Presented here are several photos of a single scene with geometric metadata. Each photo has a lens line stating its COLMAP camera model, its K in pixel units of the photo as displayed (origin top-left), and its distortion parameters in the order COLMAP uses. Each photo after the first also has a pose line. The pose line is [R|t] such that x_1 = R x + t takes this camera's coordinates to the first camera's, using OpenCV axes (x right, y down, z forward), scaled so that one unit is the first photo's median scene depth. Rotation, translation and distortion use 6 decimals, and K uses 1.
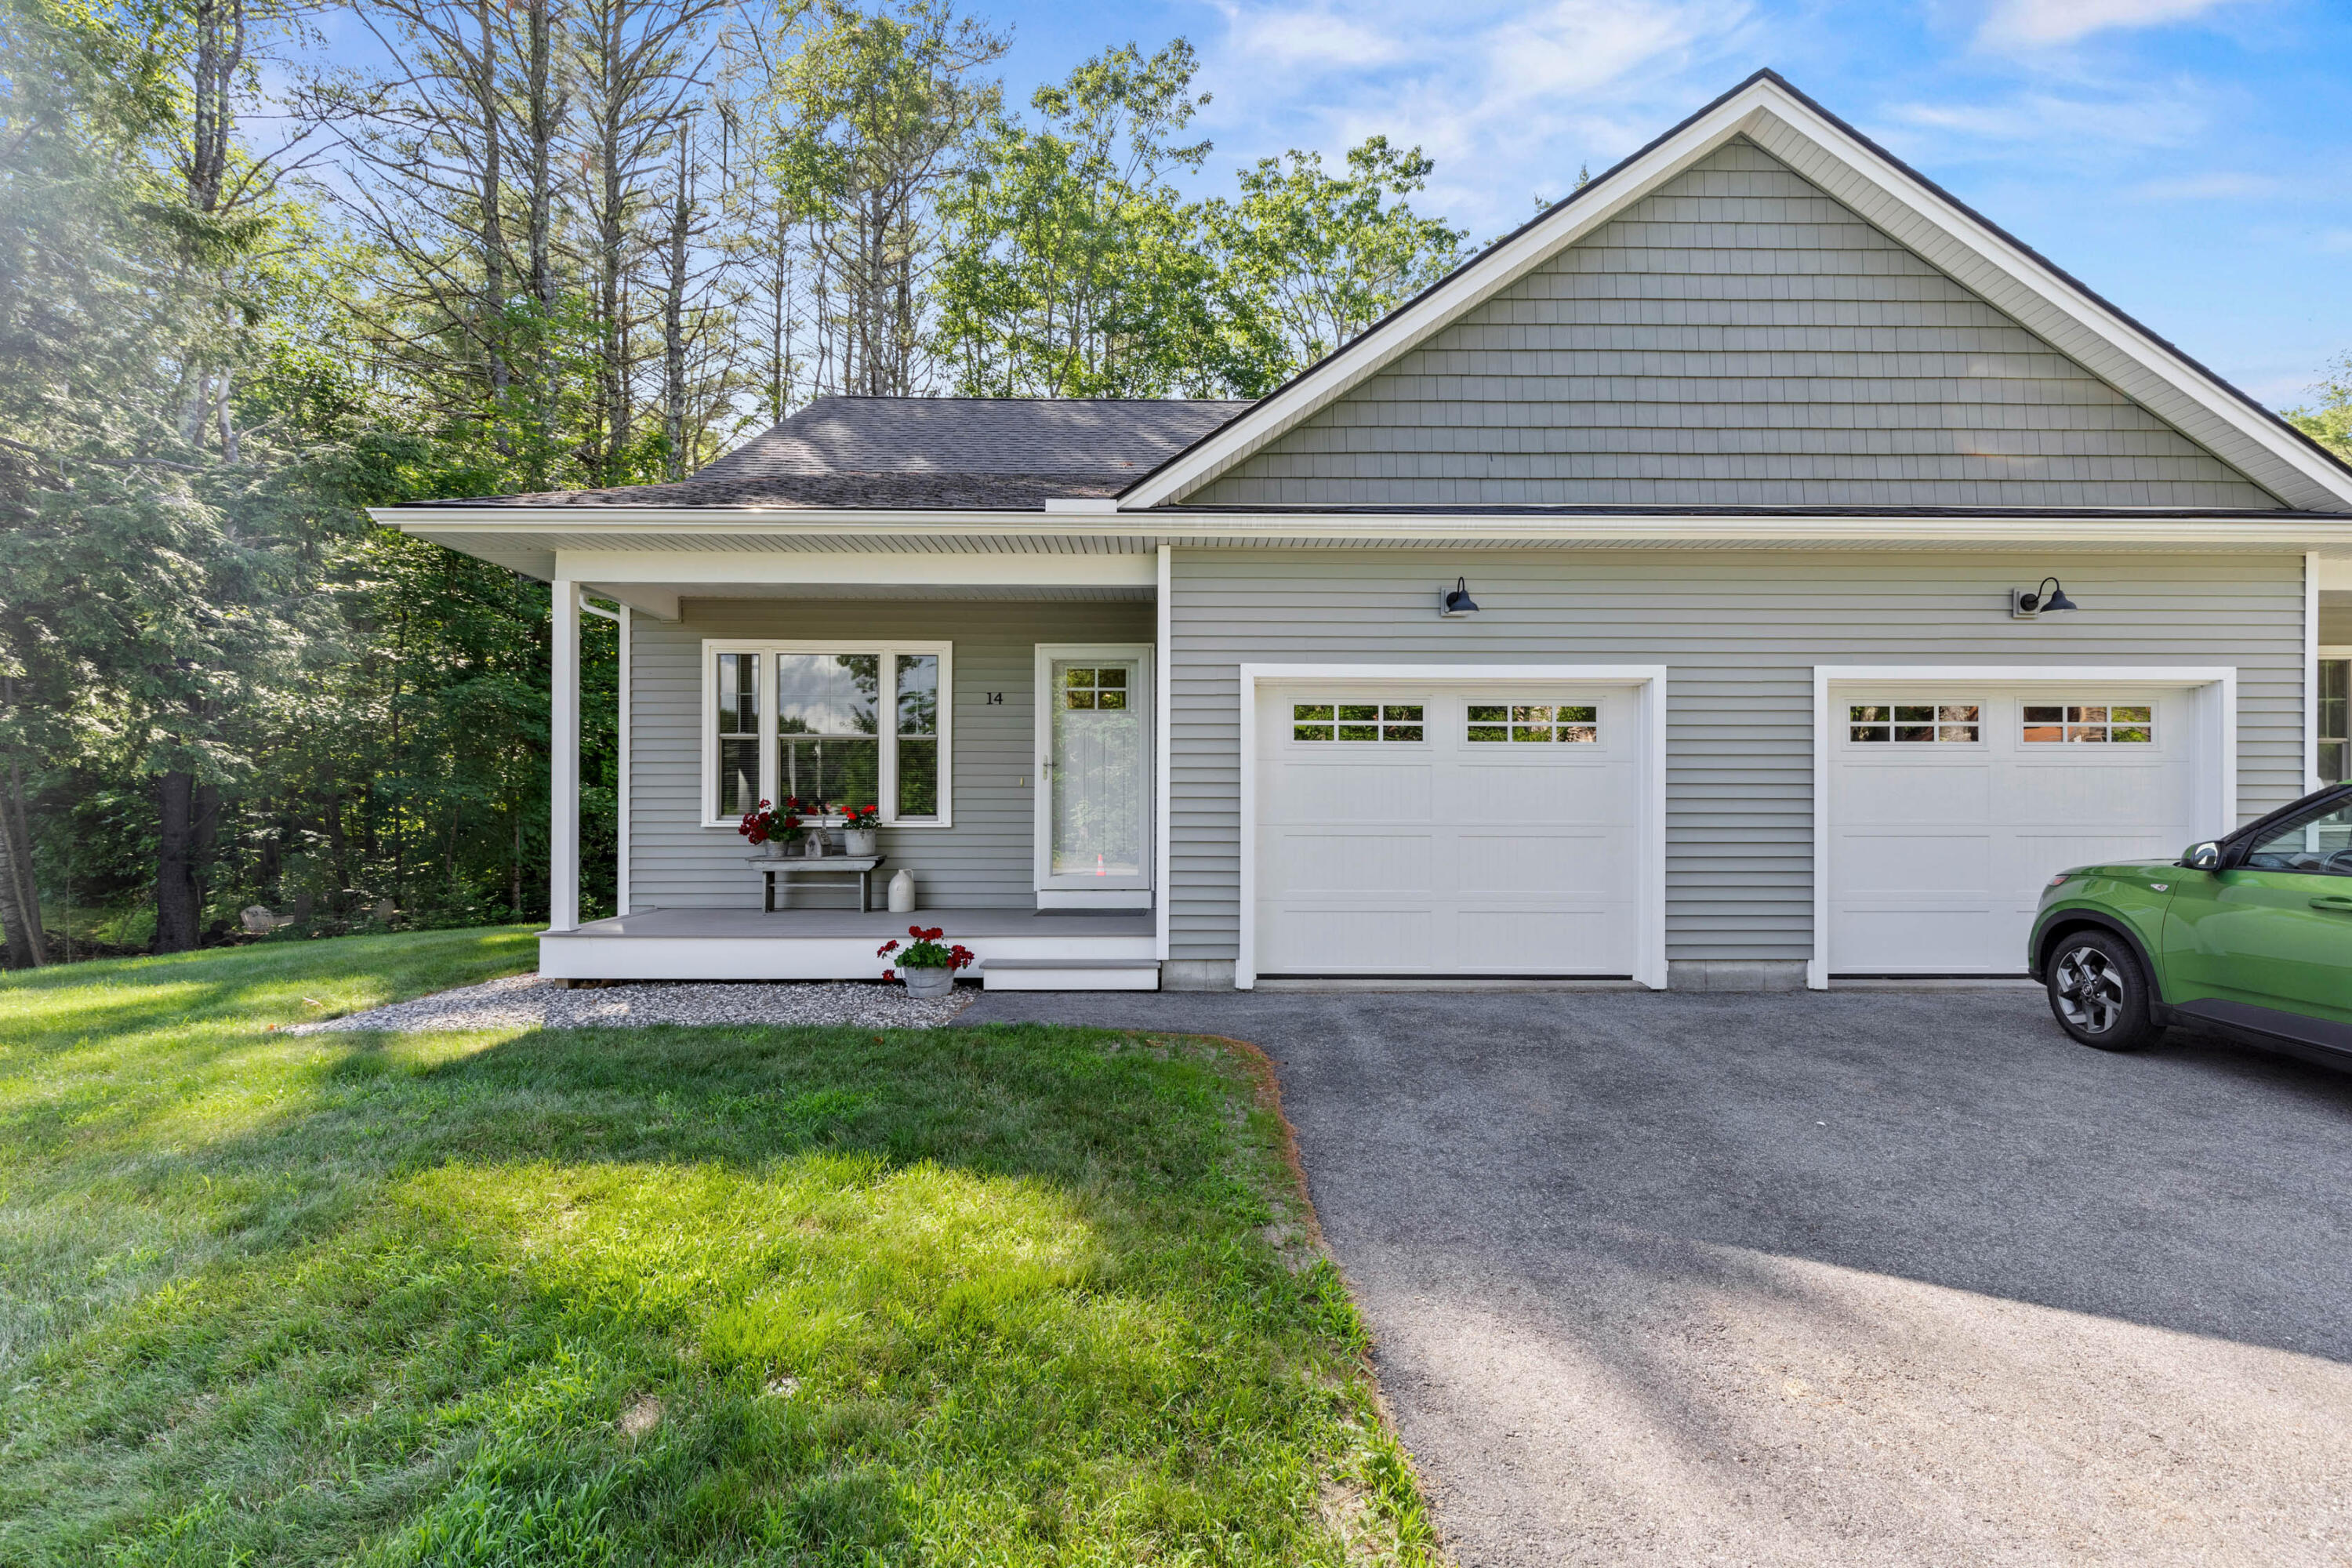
lens RADIAL K [[1068.3, 0, 1203.2], [0, 1068.3, 802.4], [0, 0, 1]] dist [0.009734, -0.002096]
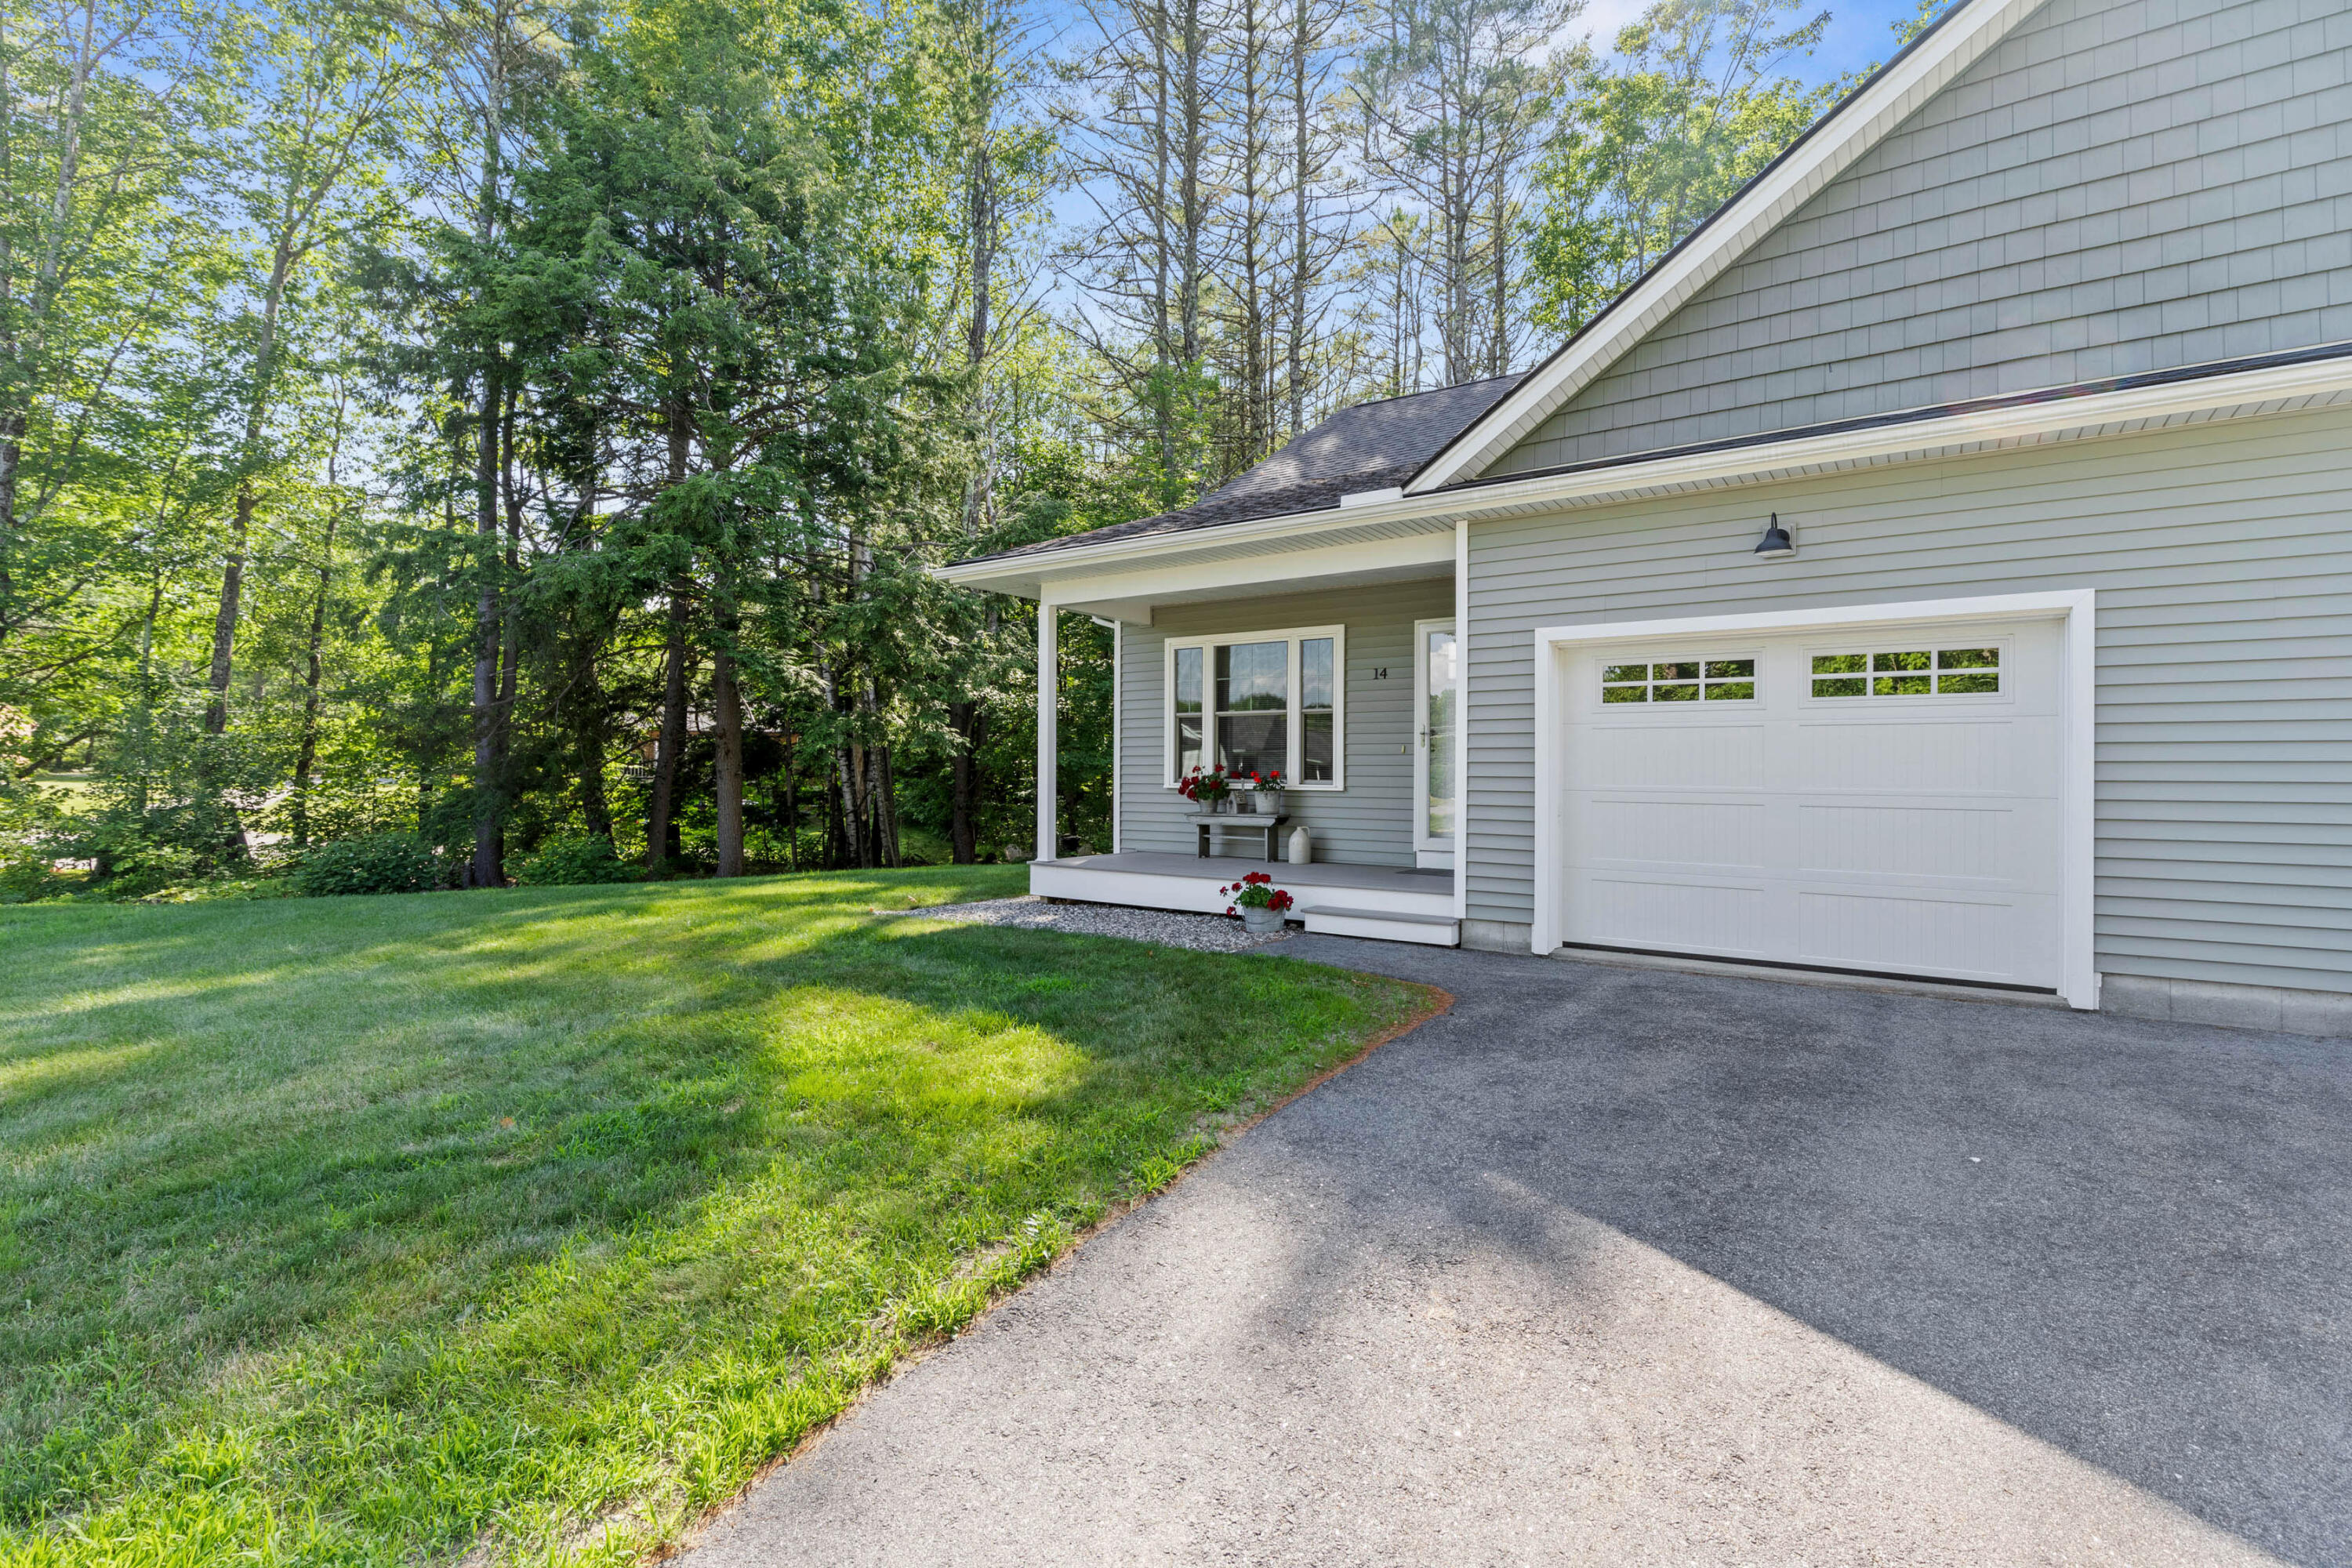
lens RADIAL K [[1068.3, 0, 1205.2], [0, 1068.3, 769.4], [0, 0, 1]] dist [0.009734, -0.002096]
pose [[0.818072, 0.000400, -0.575115, 0.356191], [-0.002615, 0.999992, -0.003024, 0.005822], [0.575109, 0.003978, 0.818067, 0.002208]]
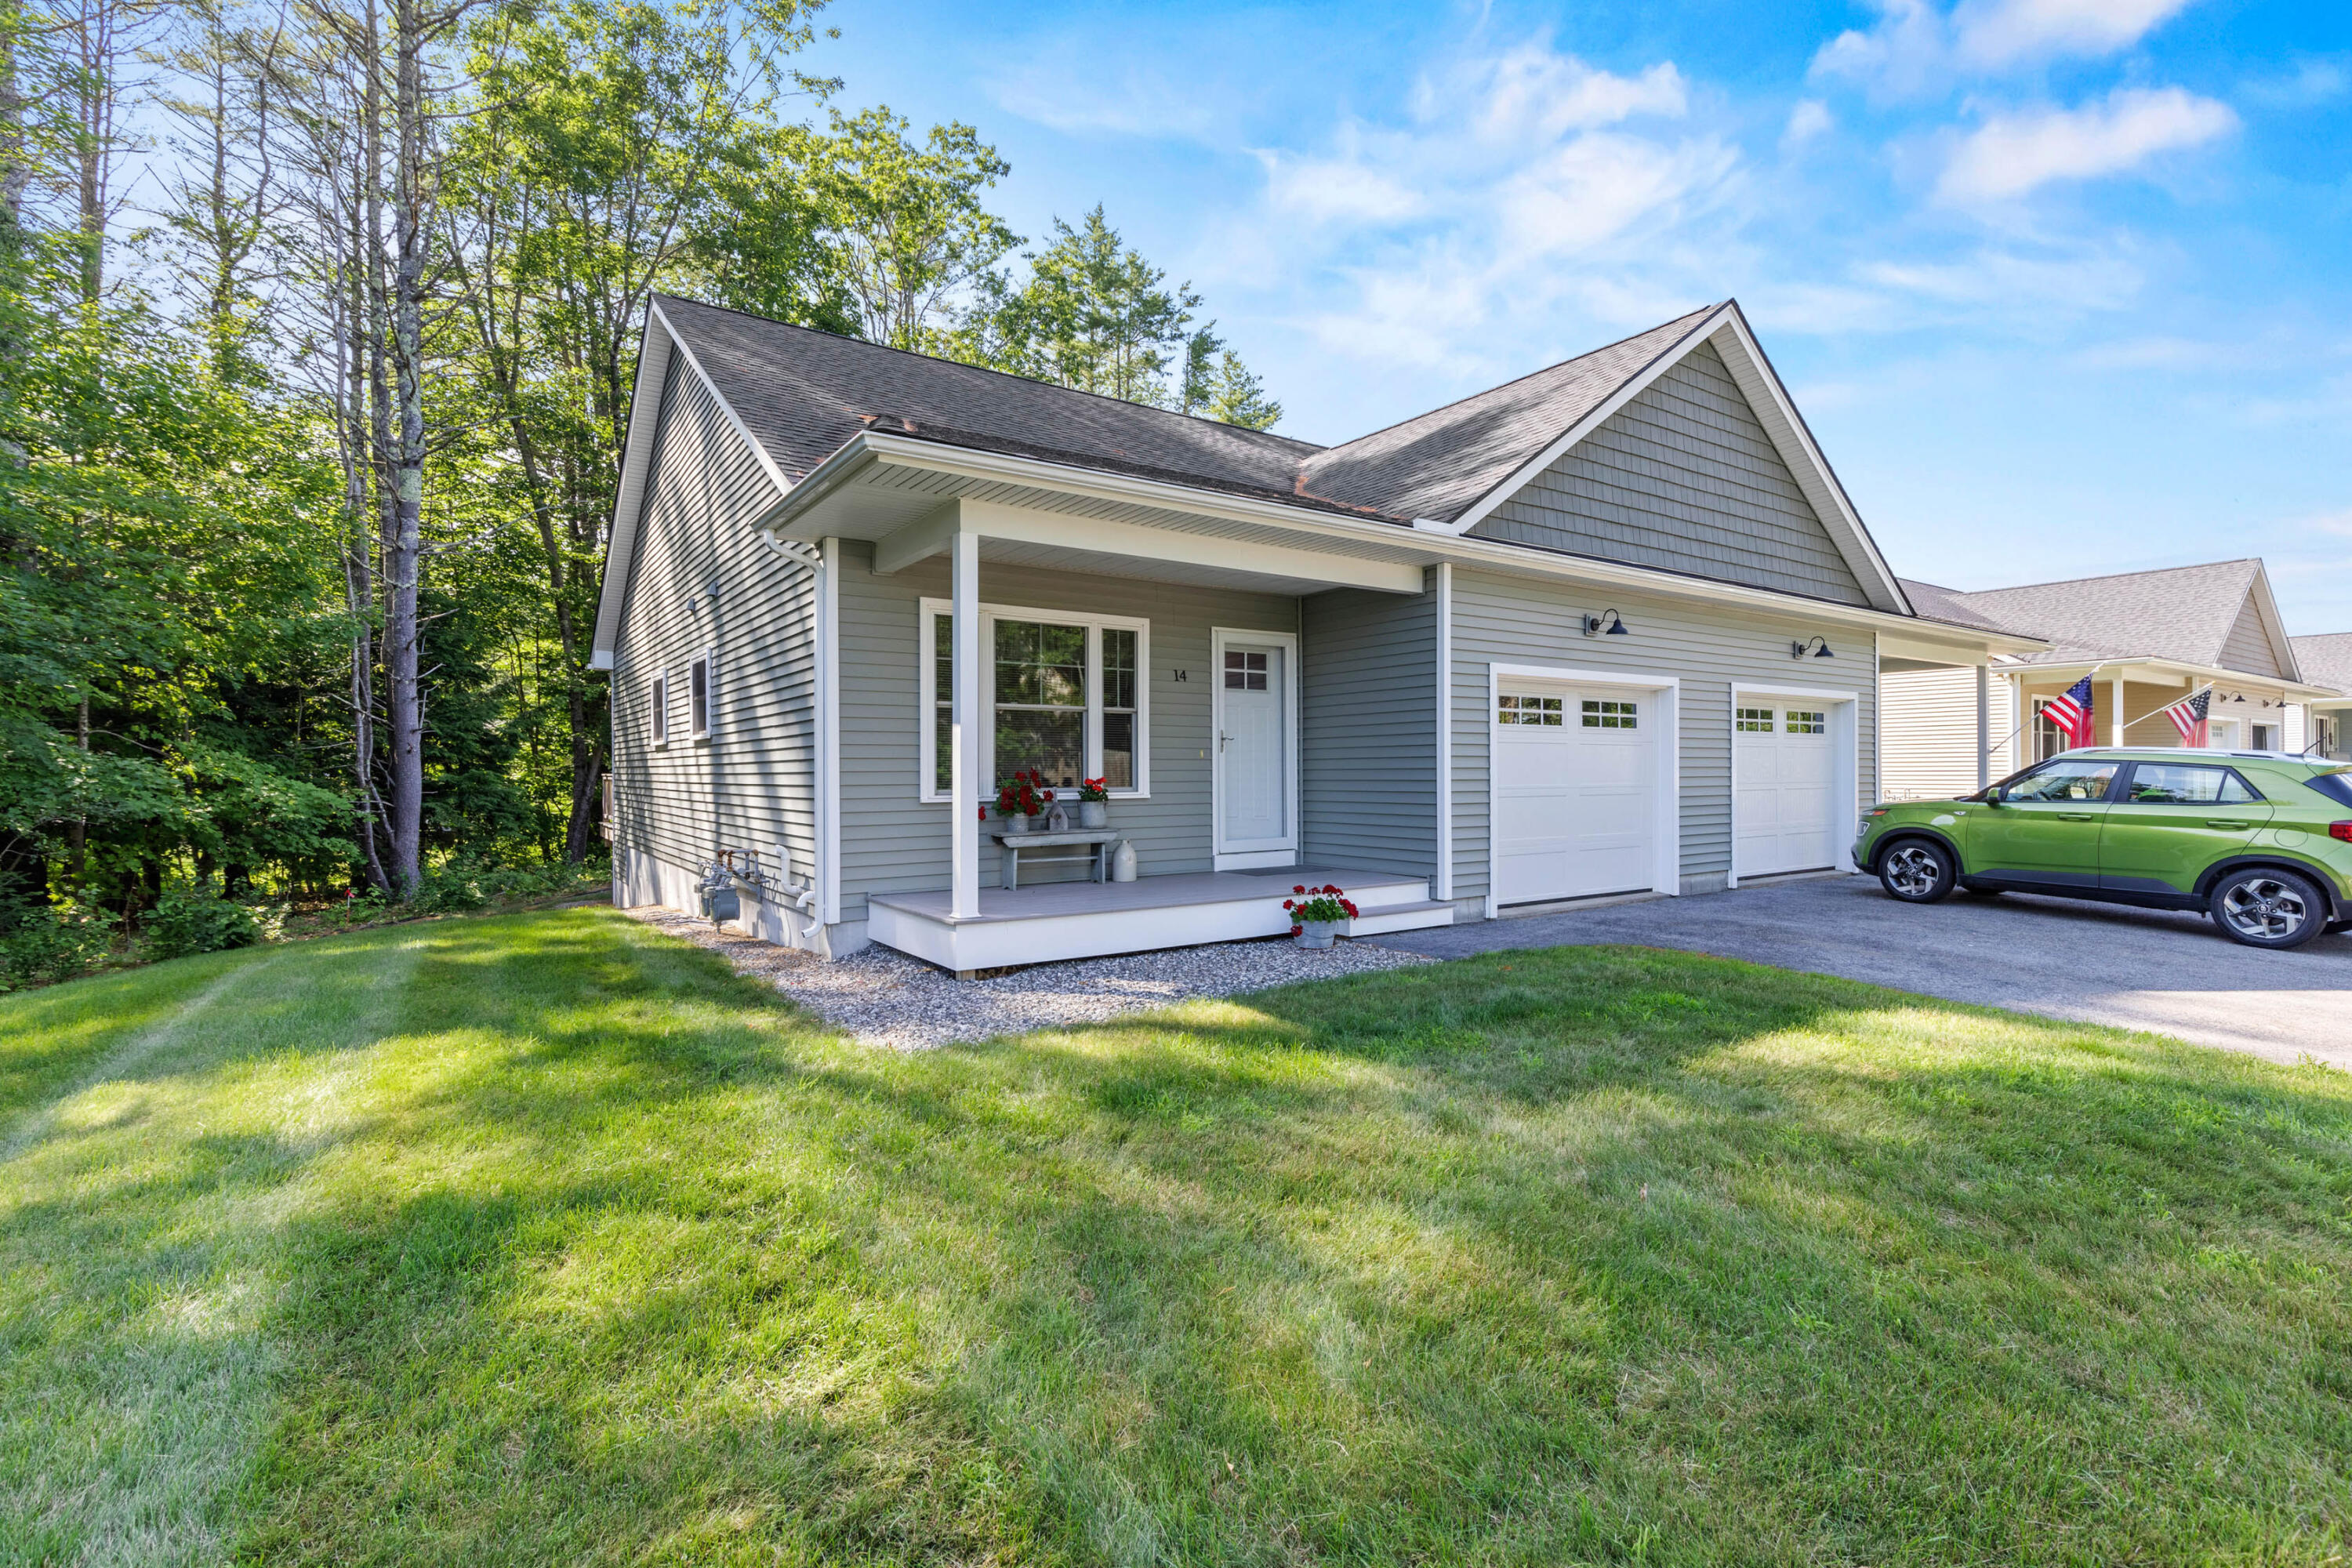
lens RADIAL K [[1068.3, 0, 1177.9], [0, 1068.3, 772.6], [0, 0, 1]] dist [0.009734, -0.002096]
pose [[0.832587, -0.006818, 0.553852, -0.977855], [0.006742, 0.999975, 0.002174, -0.004196], [-0.553853, 0.001924, 0.832612, 0.145464]]
